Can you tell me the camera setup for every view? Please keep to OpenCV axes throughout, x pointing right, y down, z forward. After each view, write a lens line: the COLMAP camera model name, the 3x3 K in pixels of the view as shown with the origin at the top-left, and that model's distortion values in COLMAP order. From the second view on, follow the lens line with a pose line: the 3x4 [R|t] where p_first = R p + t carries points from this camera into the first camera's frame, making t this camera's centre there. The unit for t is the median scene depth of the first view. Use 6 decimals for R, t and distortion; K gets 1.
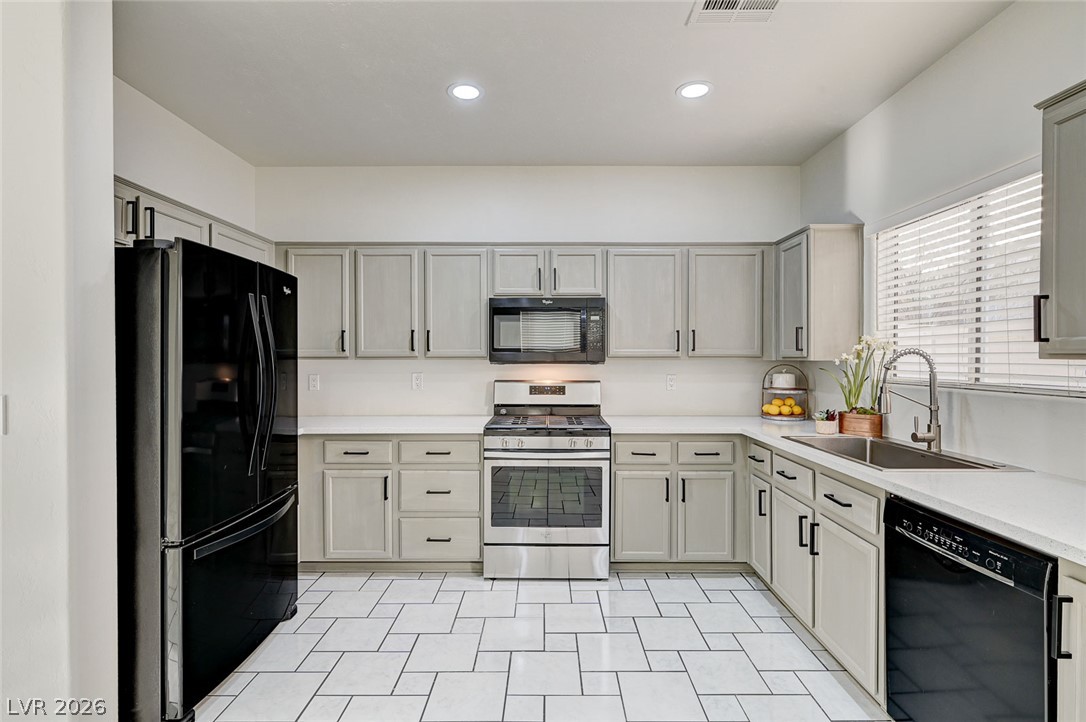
lens RADIAL K [[515.0, 0, 547.4], [0, 515.0, 361.9], [0, 0, 1]] dist [-0.000653, 0.000166]
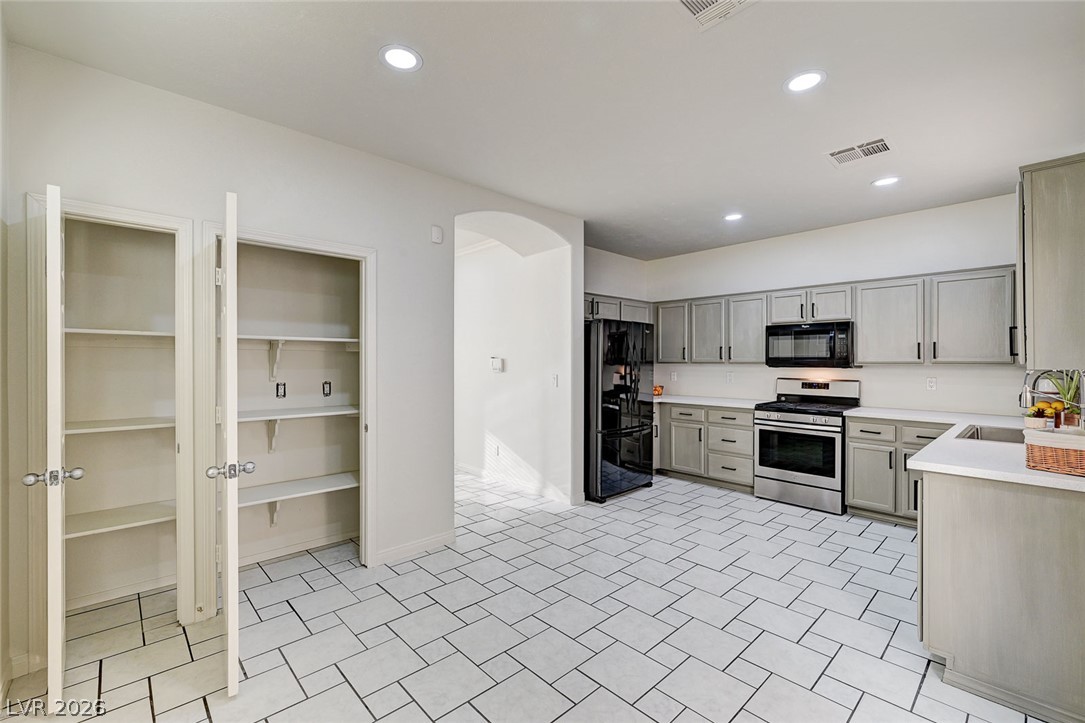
lens RADIAL K [[449.2, 0, 547.1], [0, 449.2, 360.8], [0, 0, 1]] dist [-0.003777, -0.000396]
pose [[0.684762, 0.001253, -0.728766, 0.467795], [-0.008448, 0.999945, -0.006219, -0.000982], [0.728718, 0.010415, 0.684735, -0.477834]]
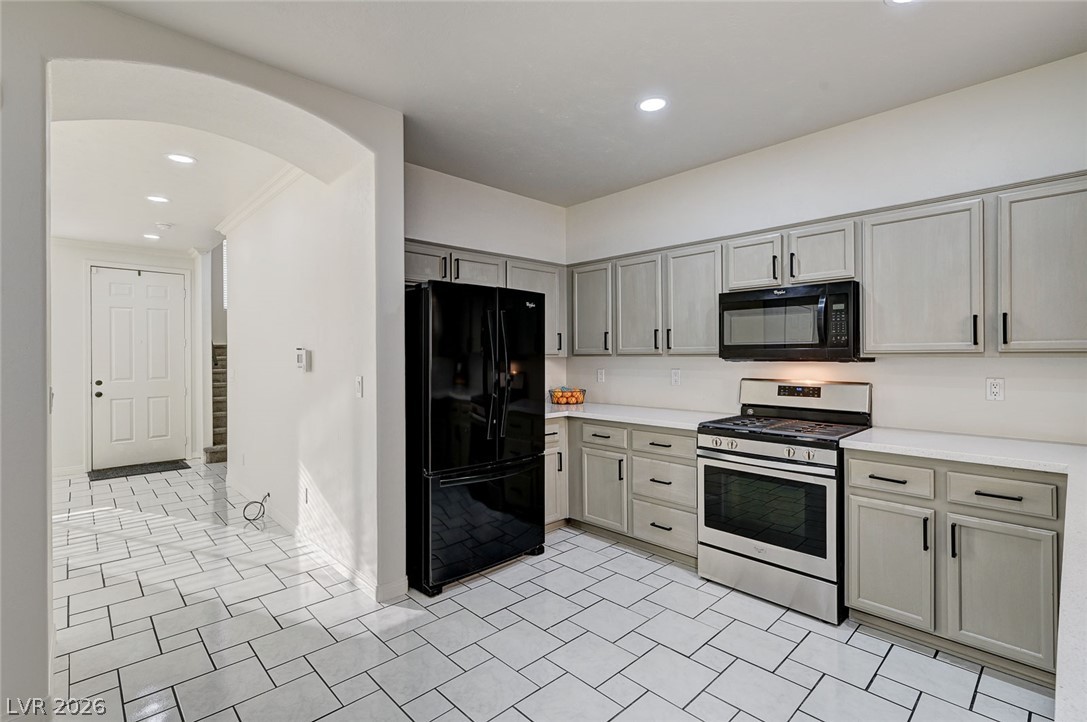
lens RADIAL K [[498.0, 0, 544.5], [0, 498.0, 354.5], [0, 0, 1]] dist [-0.000210, 0.000557]
pose [[0.693835, -0.003553, -0.720126, 0.362182], [-0.002040, 0.999974, -0.006899, -0.001626], [0.720131, 0.006256, 0.693810, 0.112294]]
